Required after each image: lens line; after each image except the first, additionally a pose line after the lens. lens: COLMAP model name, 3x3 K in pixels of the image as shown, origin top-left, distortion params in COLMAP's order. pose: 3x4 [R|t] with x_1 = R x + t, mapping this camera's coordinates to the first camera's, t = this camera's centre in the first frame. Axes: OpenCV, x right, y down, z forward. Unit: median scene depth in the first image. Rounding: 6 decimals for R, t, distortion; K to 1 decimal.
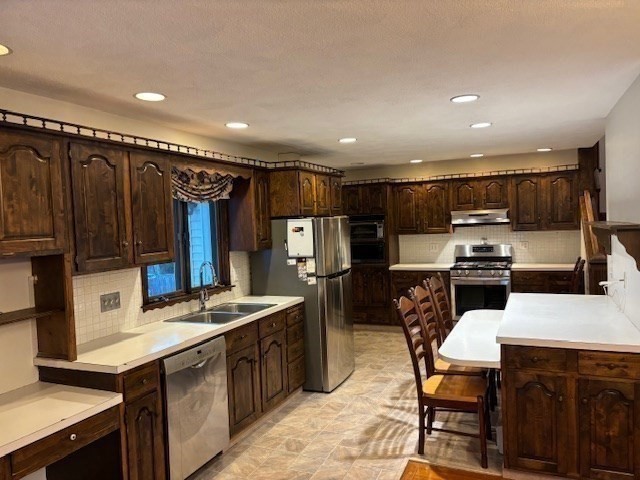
lens RADIAL K [[479.5, 0, 319.7], [0, 479.5, 240.2], [0, 0, 1]] dist [0.041121, -0.026160]
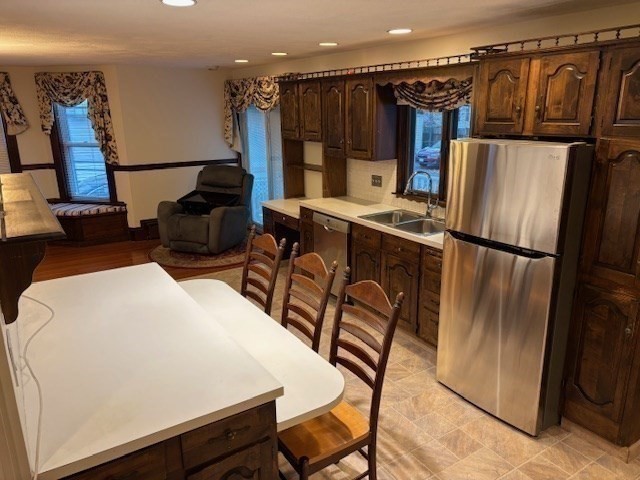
lens RADIAL K [[479.5, 0, 319.9], [0, 479.5, 241.9], [0, 0, 1]] dist [0.041121, -0.026160]
pose [[-0.546713, 0.267101, -0.793575, 0.746026], [-0.000947, 0.947559, 0.319581, -0.140504], [0.837319, 0.175470, -0.517790, 1.368288]]
